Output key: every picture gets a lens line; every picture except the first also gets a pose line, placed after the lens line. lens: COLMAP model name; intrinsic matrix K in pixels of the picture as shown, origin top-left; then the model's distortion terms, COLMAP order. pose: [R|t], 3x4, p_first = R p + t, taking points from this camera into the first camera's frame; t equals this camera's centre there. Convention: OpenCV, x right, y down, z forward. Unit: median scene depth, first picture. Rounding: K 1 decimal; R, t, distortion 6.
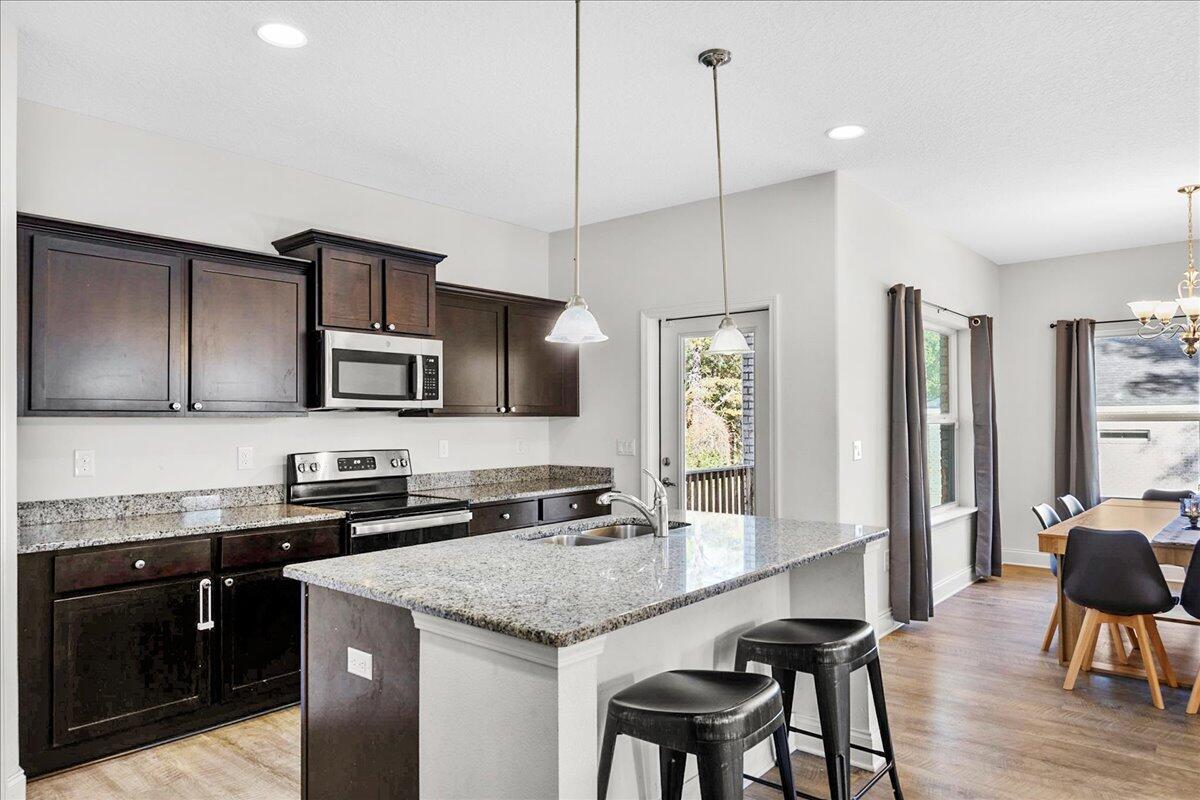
lens RADIAL K [[765.2, 0, 601.8], [0, 765.2, 401.9], [0, 0, 1]] dist [-0.007652, -0.001772]
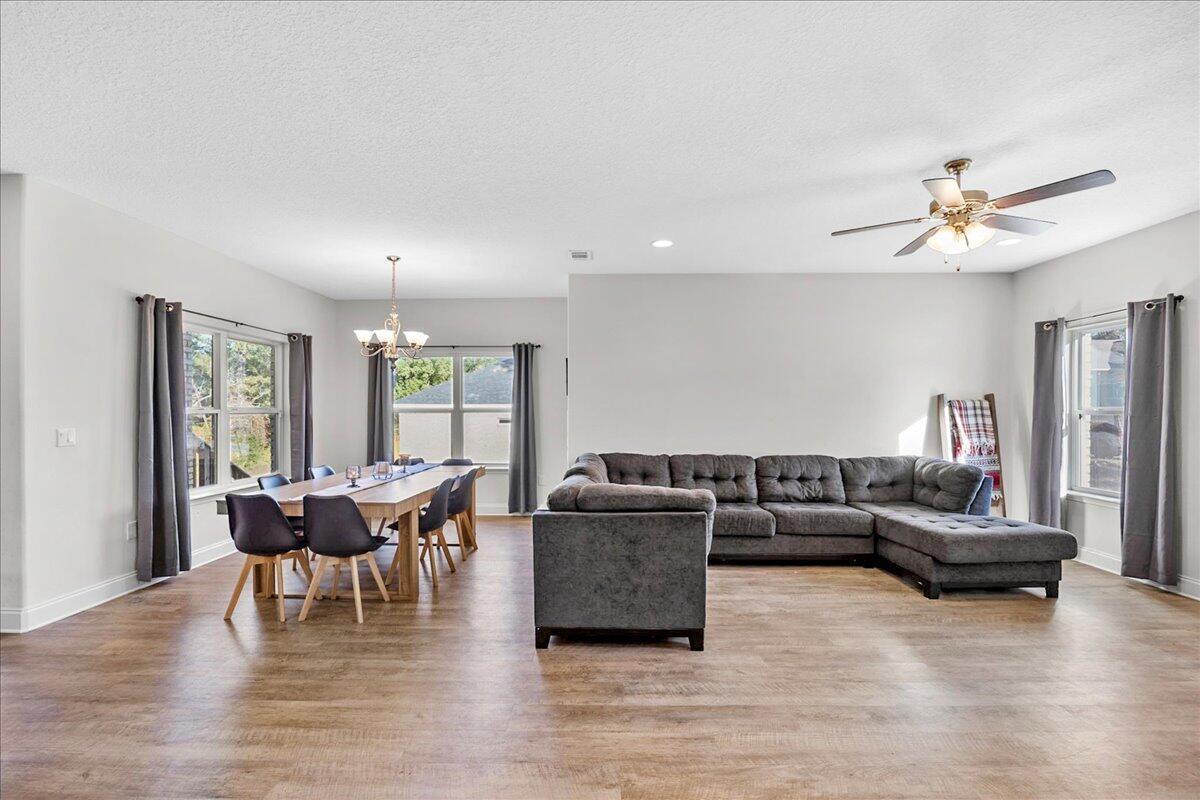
lens RADIAL K [[526.3, 0, 600.2], [0, 526.3, 412.6], [0, 0, 1]] dist [0.000330, 0.000110]
pose [[0.784181, 0.006183, 0.620502, 0.425215], [-0.021711, 0.999612, 0.017478, -0.002861], [-0.620153, -0.027177, 0.784010, -0.068550]]
